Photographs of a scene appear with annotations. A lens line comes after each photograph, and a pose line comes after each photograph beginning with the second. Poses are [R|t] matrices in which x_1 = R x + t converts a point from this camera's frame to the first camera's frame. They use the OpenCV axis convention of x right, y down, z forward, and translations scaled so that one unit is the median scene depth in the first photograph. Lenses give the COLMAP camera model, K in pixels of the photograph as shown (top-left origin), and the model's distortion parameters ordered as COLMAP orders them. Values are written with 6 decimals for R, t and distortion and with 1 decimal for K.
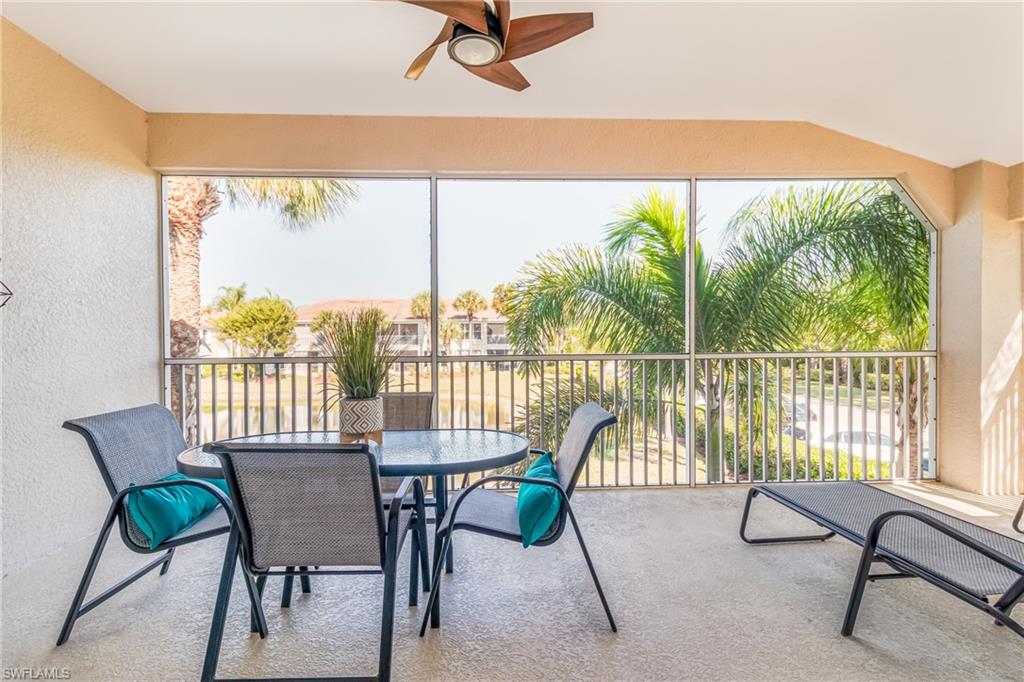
lens RADIAL K [[479.0, 0, 518.8], [0, 479.0, 338.4], [0, 0, 1]] dist [0.009997, -0.001850]
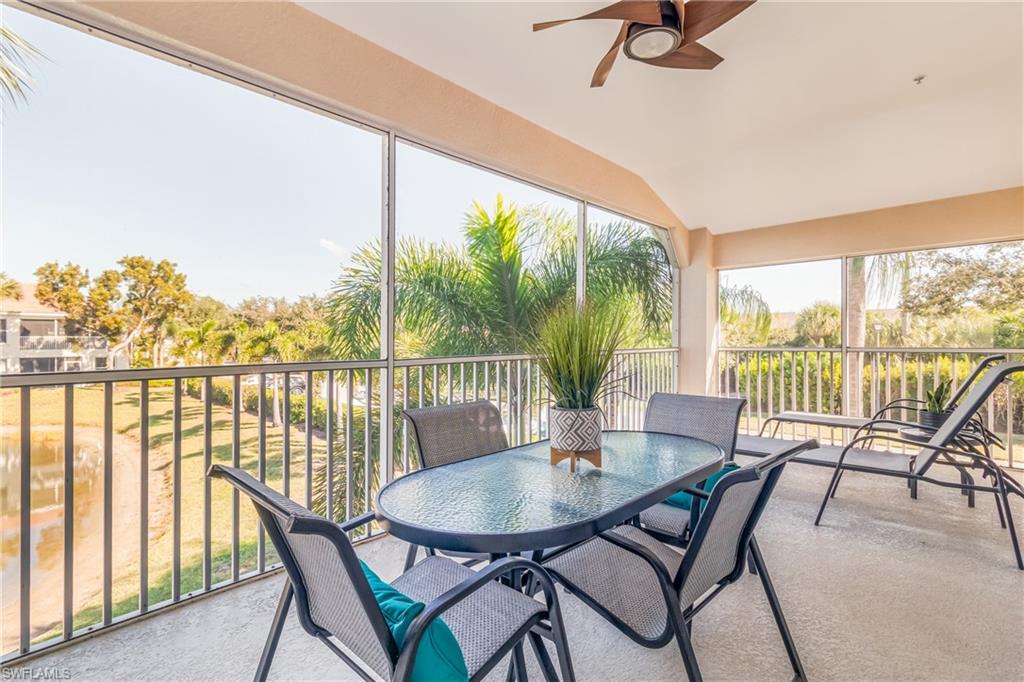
lens RADIAL K [[479.0, 0, 515.5], [0, 479.0, 339.1], [0, 0, 1]] dist [0.009997, -0.001850]
pose [[0.723479, 0.006036, 0.690320, -0.523593], [-0.001696, 0.999974, -0.006966, 0.008356], [-0.690344, 0.003869, 0.723471, 0.261930]]
